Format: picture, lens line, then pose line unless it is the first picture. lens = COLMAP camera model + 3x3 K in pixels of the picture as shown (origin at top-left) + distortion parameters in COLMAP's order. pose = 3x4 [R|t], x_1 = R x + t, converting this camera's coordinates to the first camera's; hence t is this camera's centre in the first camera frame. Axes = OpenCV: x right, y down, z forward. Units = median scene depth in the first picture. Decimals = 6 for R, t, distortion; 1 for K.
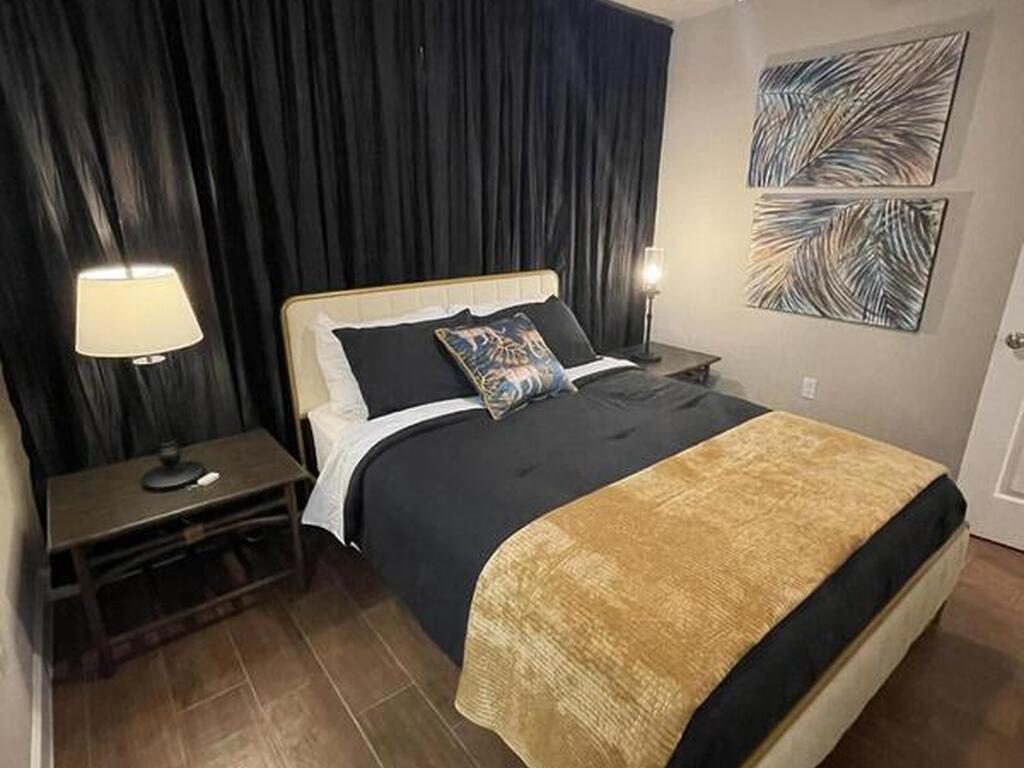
lens RADIAL K [[556.1, 0, 509.5], [0, 556.1, 383.2], [0, 0, 1]] dist [-0.005056, -0.001149]
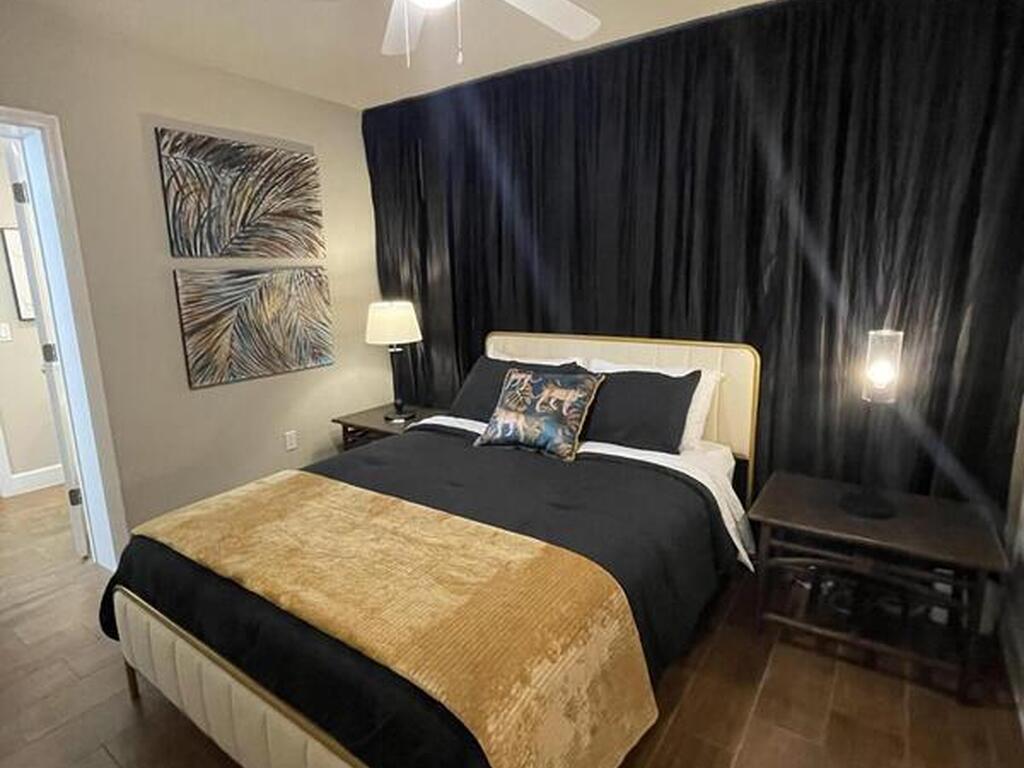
lens RADIAL K [[556.1, 0, 512.3], [0, 556.1, 379.8], [0, 0, 1]] dist [-0.005056, -0.001149]
pose [[0.297428, 0.187550, -0.936142, 1.019030], [-0.279975, 0.954543, 0.102284, -0.199456], [0.912771, 0.231675, 0.336417, 0.608052]]
